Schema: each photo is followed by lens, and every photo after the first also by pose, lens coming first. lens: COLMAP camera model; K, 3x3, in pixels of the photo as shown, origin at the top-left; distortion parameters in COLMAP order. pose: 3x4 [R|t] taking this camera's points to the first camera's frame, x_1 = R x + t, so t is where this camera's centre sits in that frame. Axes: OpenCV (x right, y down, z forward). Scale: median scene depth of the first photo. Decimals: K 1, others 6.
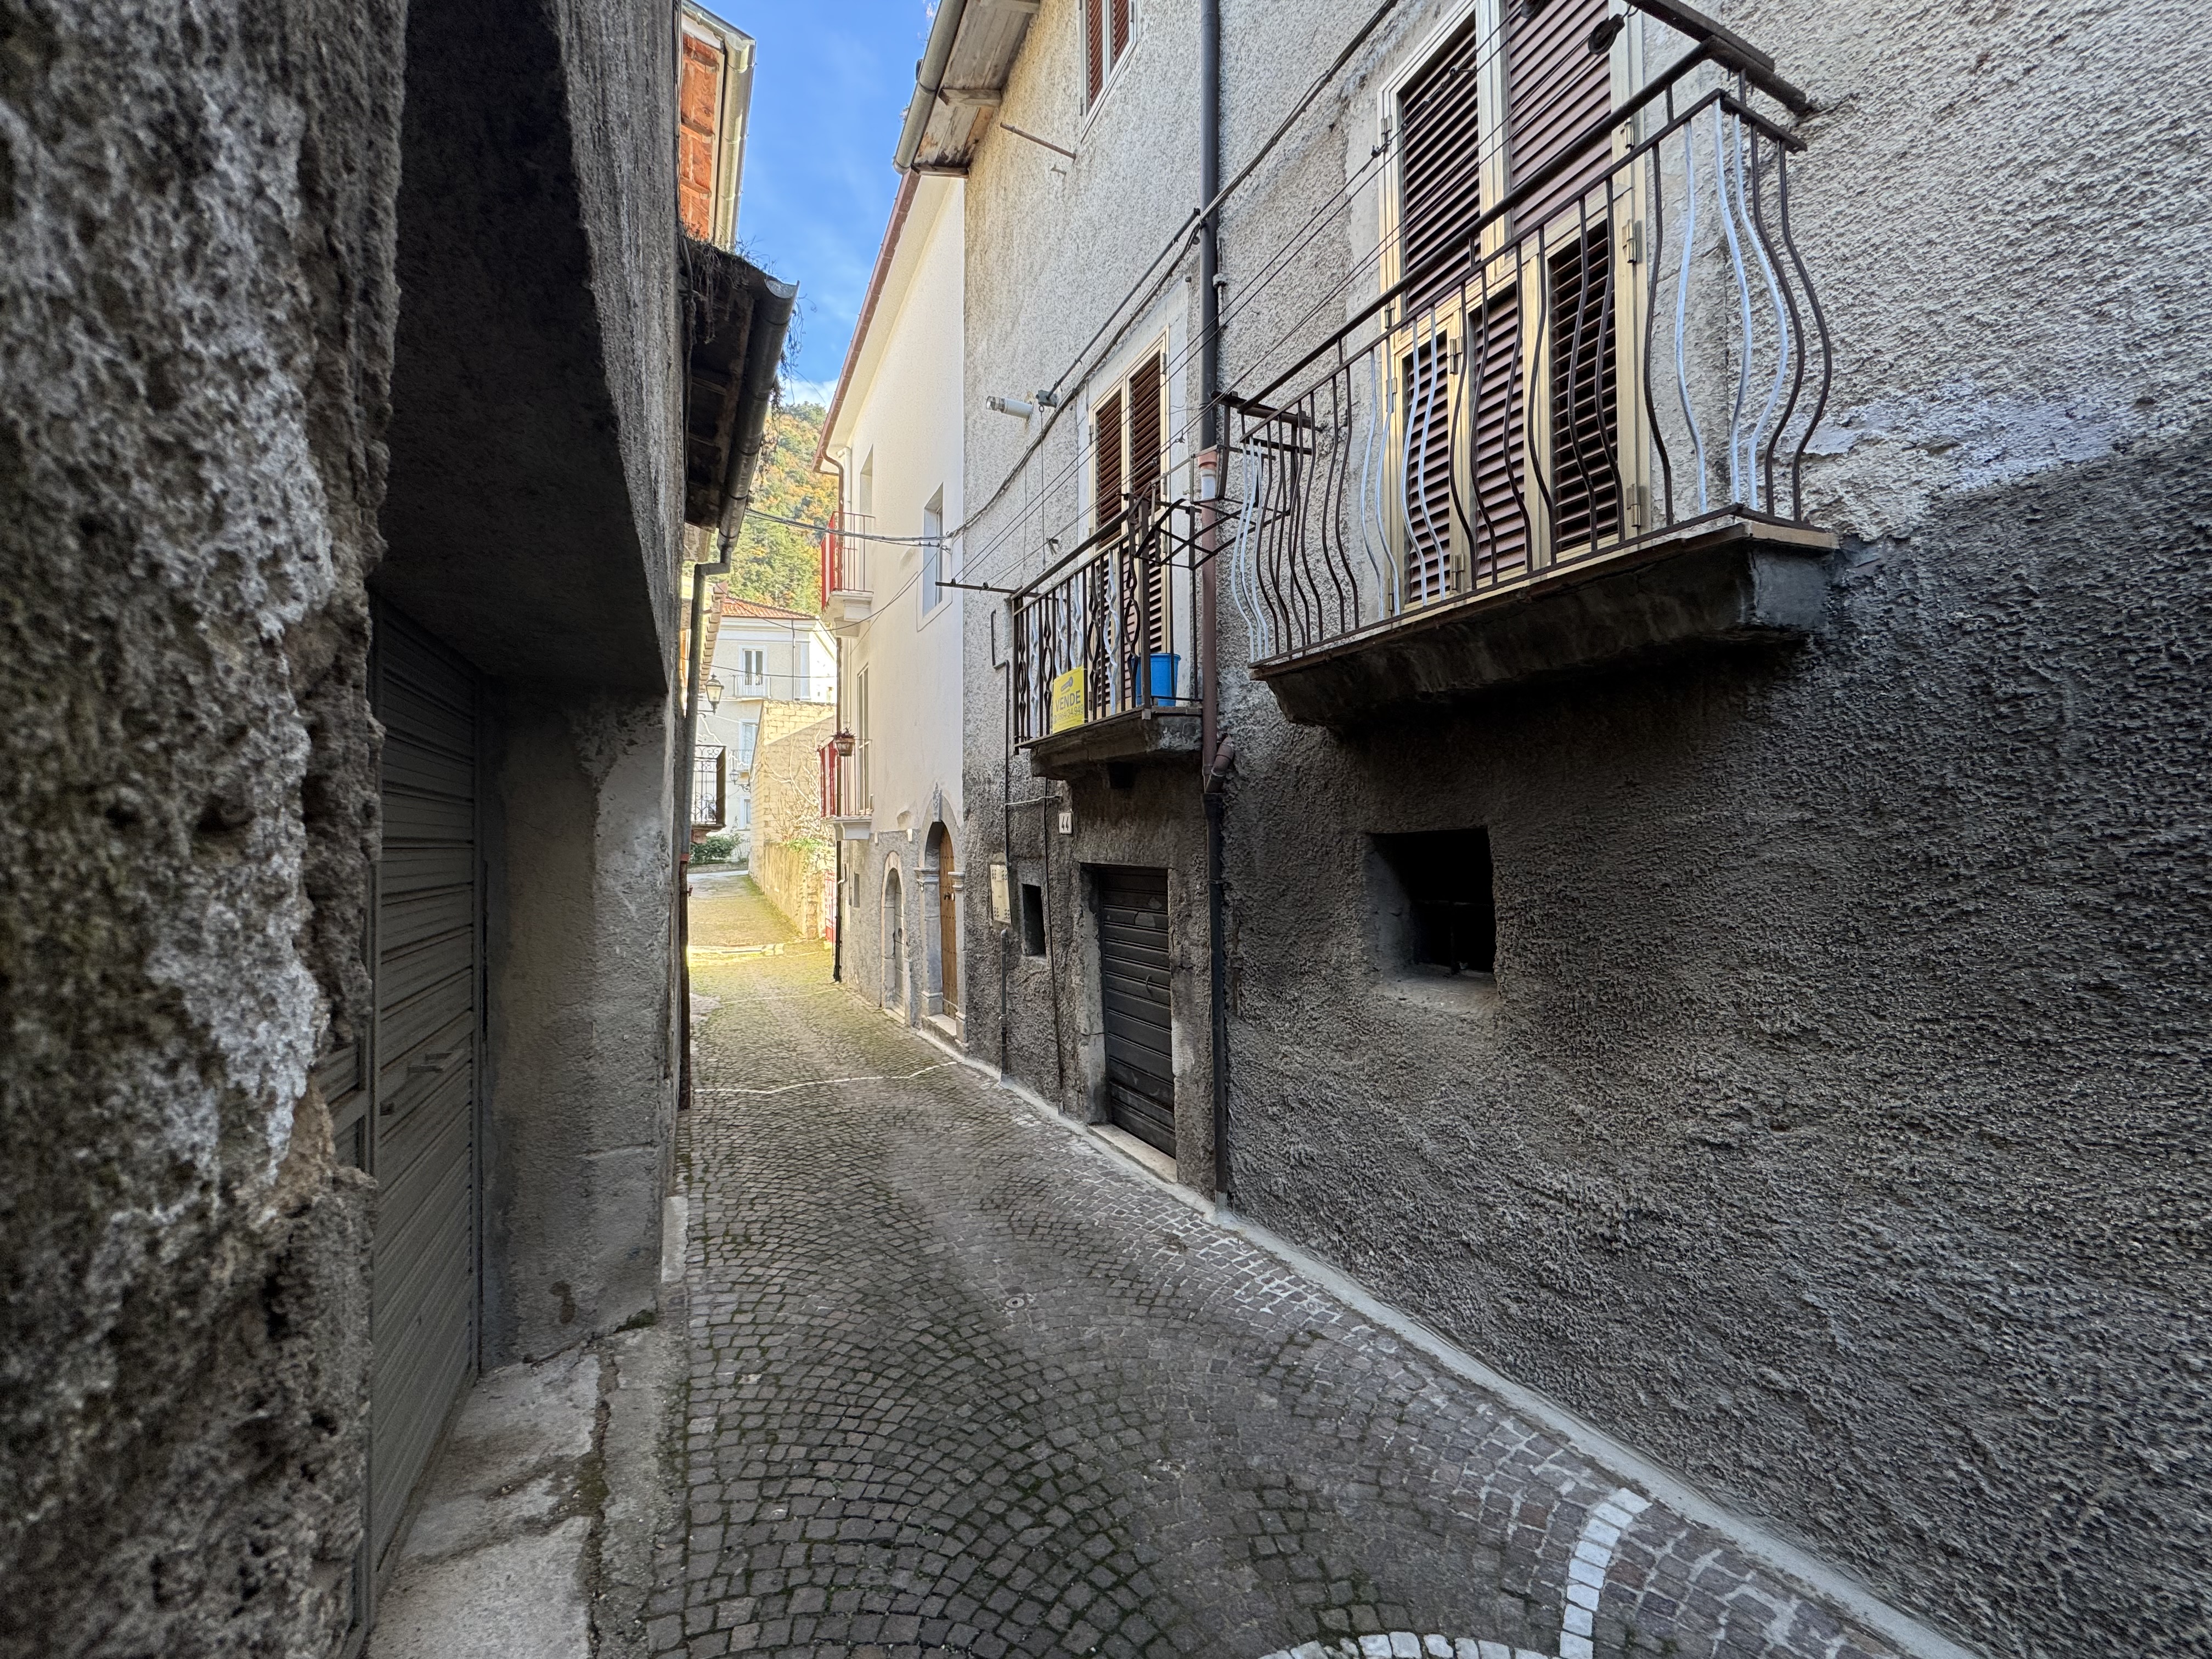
lens RADIAL K [[881.6, 0, 1106.9], [0, 881.6, 827.4], [0, 0, 1]] dist [-0.001668, 0.000187]
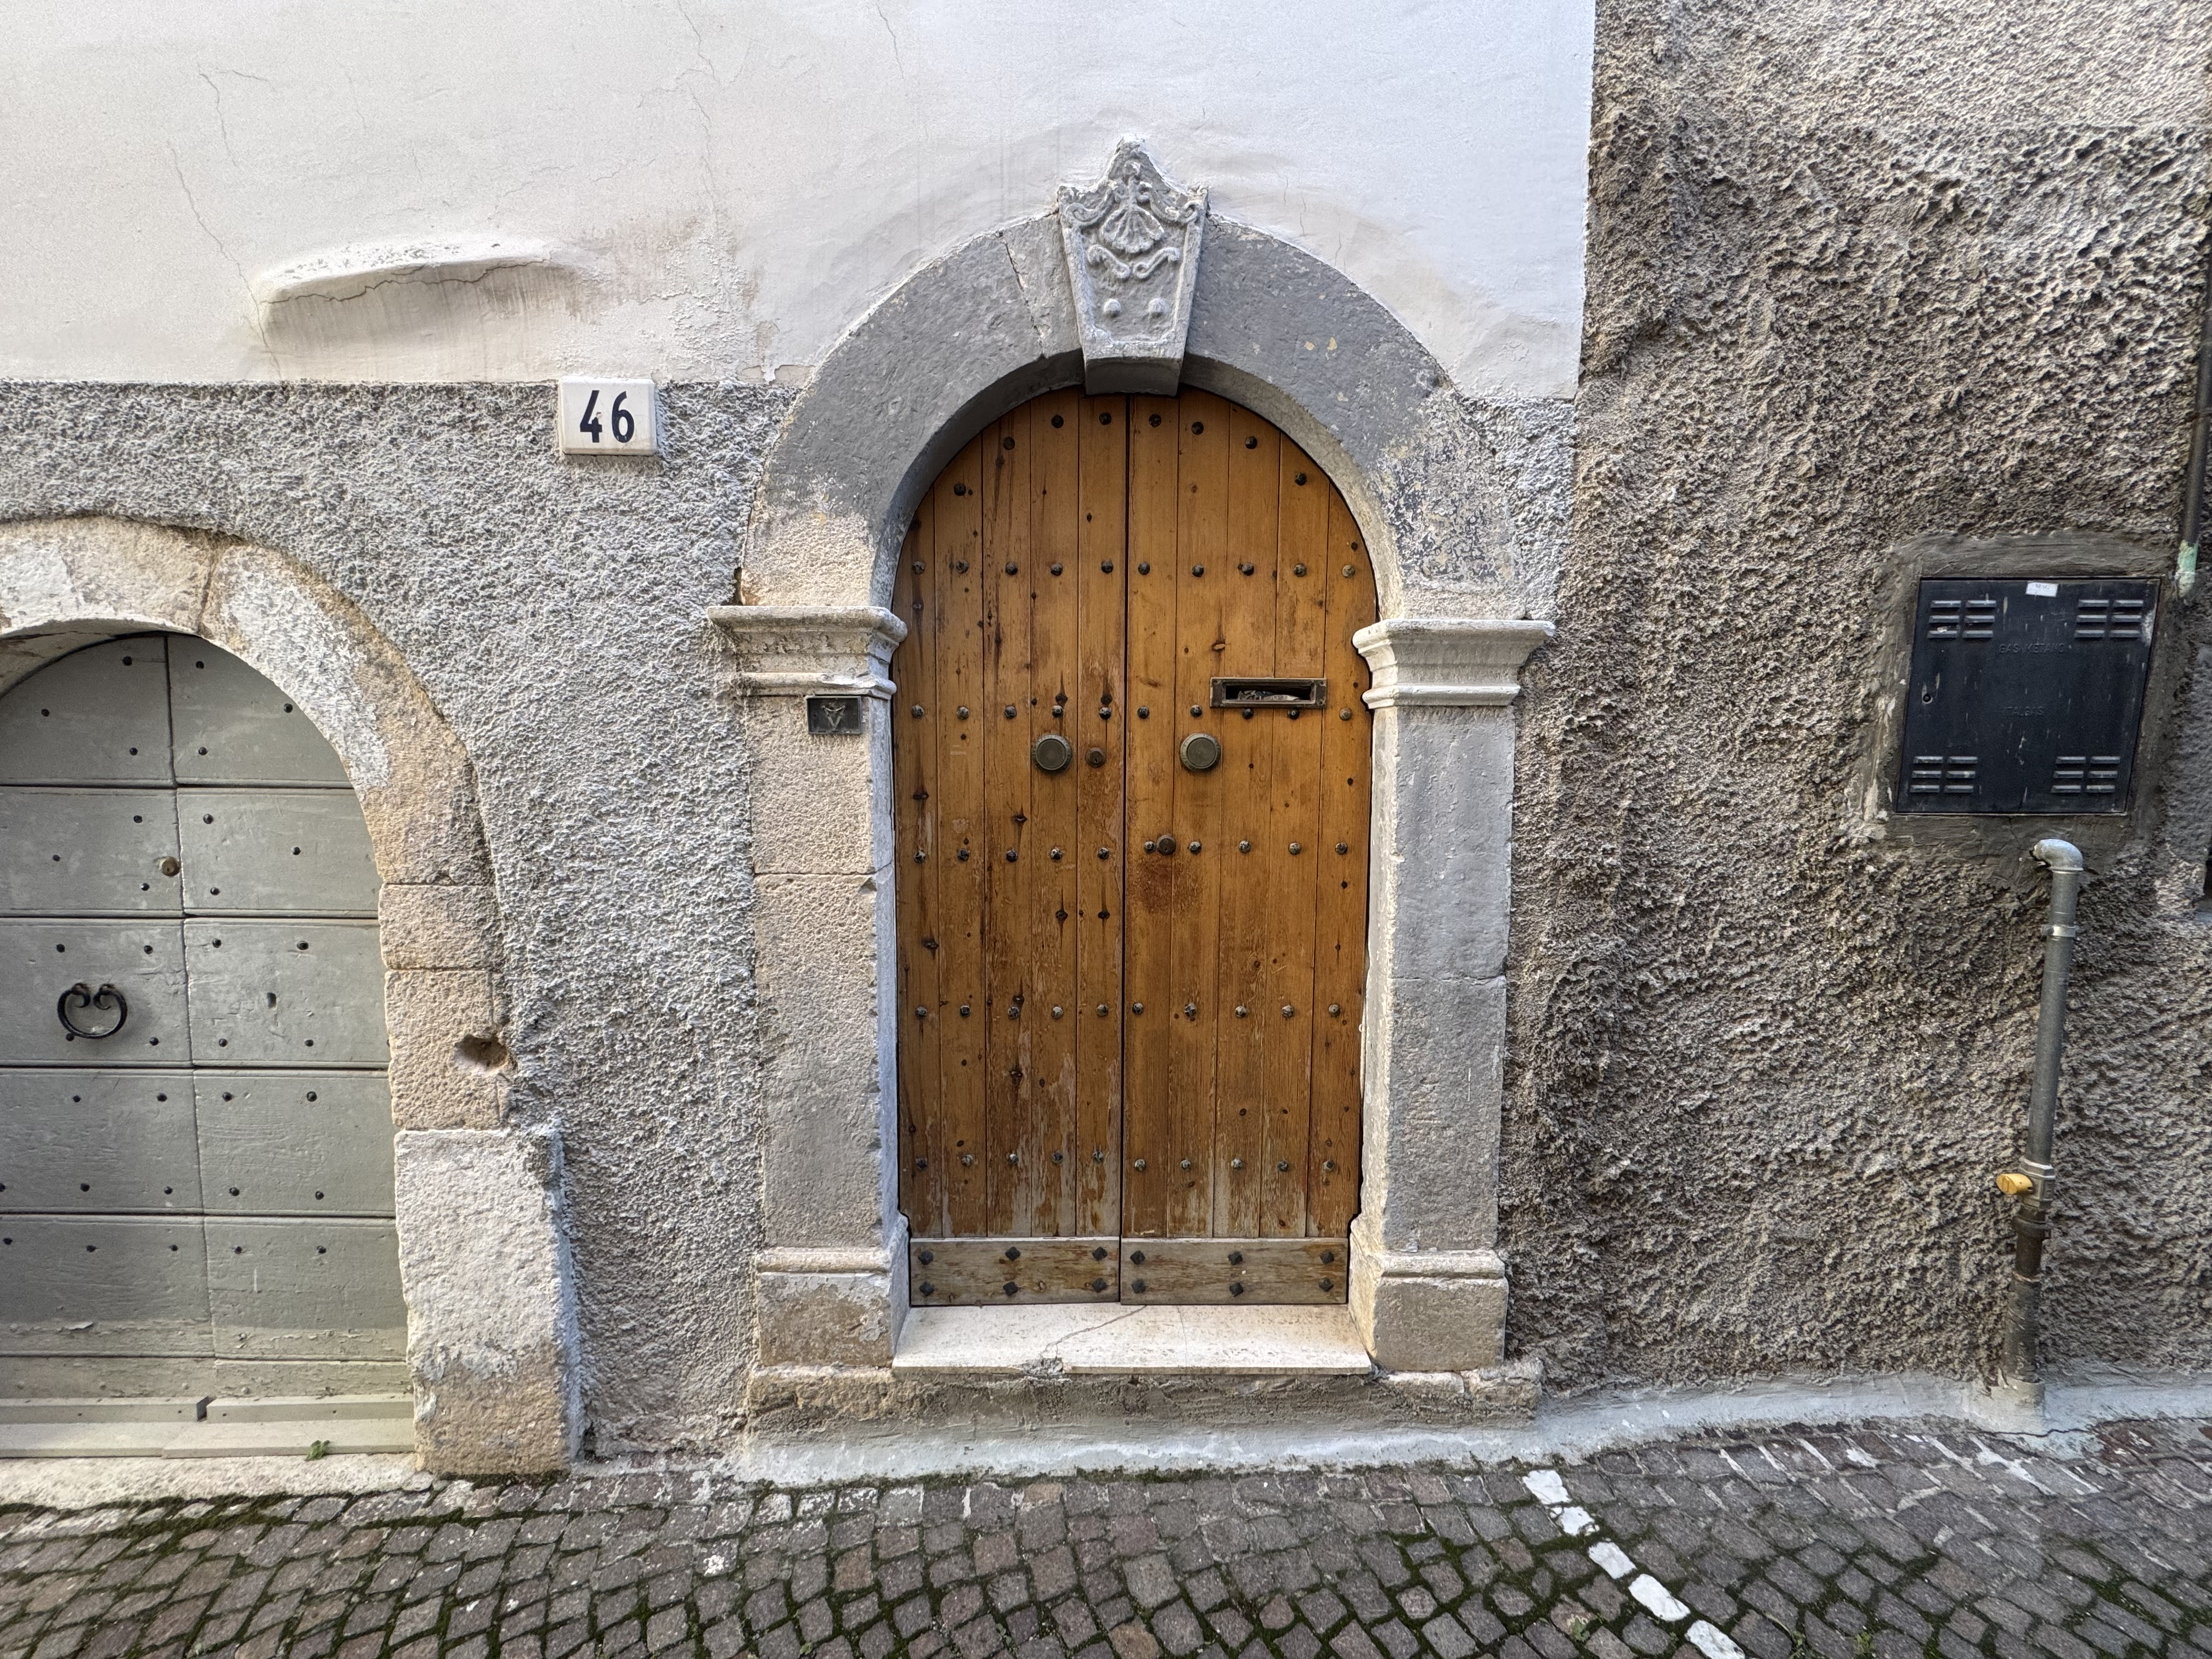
lens RADIAL K [[881.6, 0, 1106.9], [0, 881.6, 827.4], [0, 0, 1]] dist [-0.001668, 0.000187]
pose [[0.430748, -0.052406, 0.900949, -0.583761], [-0.016022, 0.997711, 0.065695, 0.125332], [-0.902330, -0.042733, 0.428923, 1.433862]]
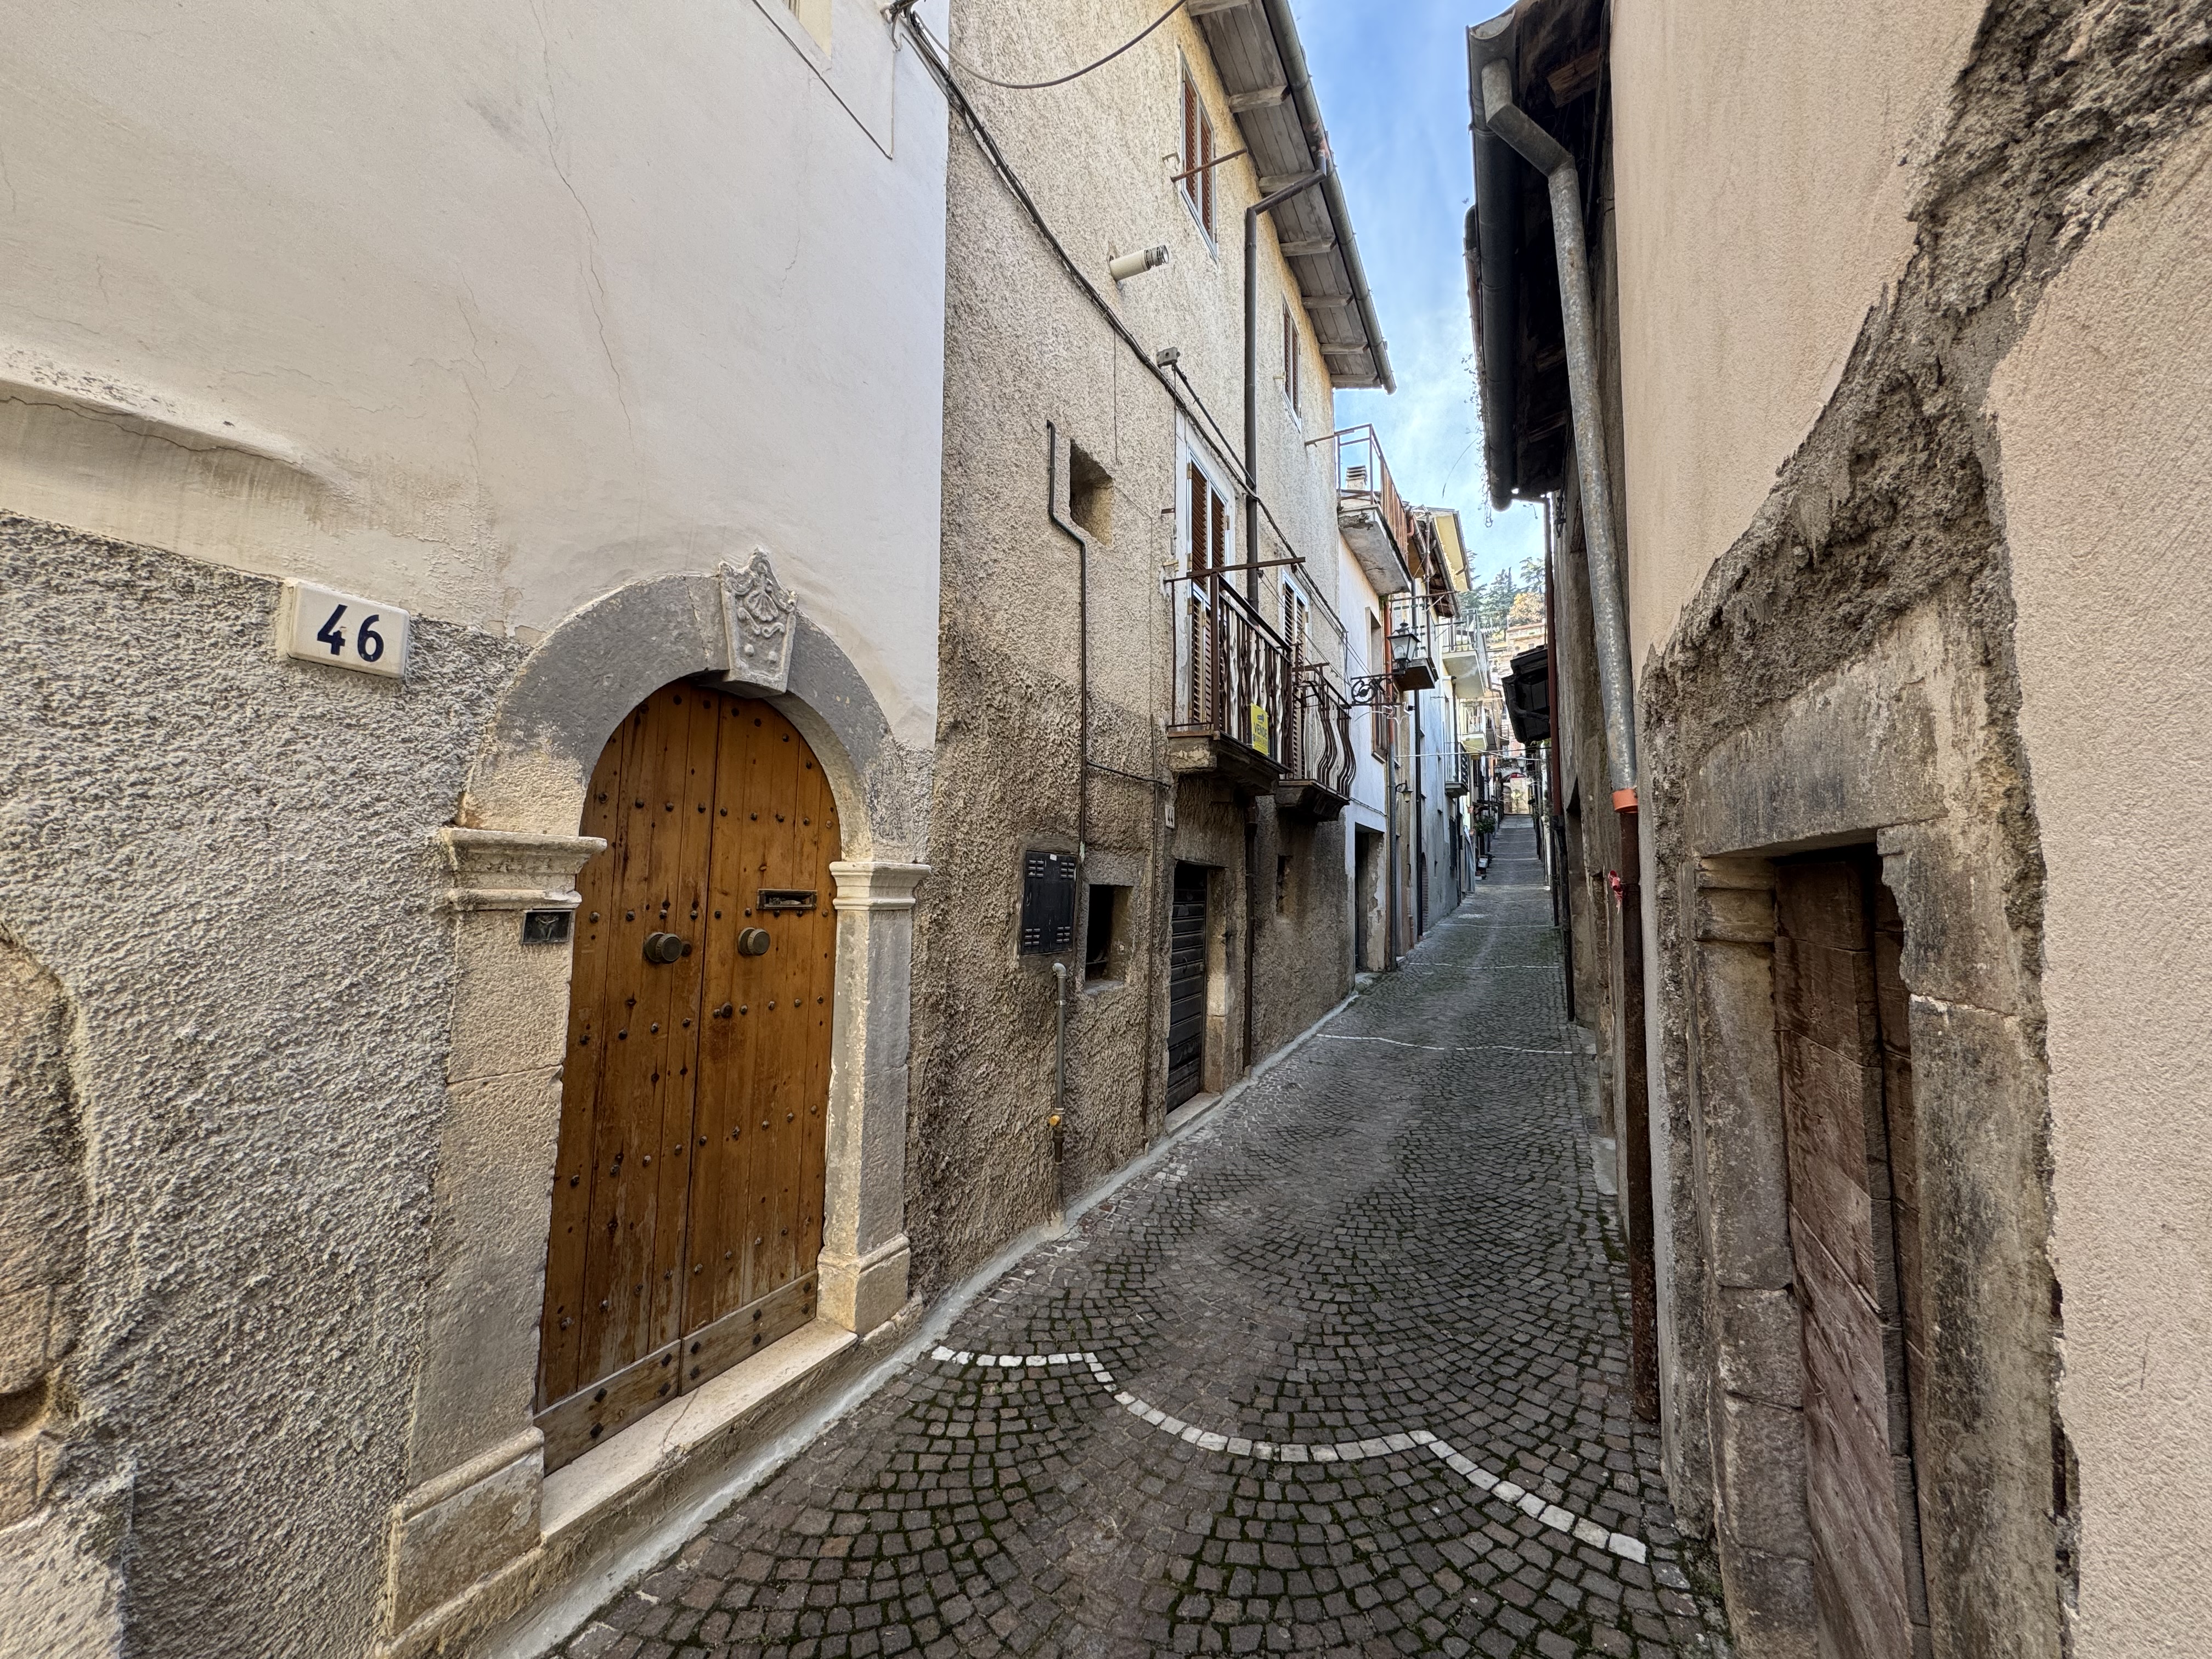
lens RADIAL K [[881.6, 0, 1106.9], [0, 881.6, 827.4], [0, 0, 1]] dist [-0.001668, 0.000187]
pose [[-0.625507, 0.069475, 0.777119, -0.762846], [-0.005740, 0.995591, -0.093626, 0.100043], [-0.780198, -0.063025, -0.622350, 1.701594]]
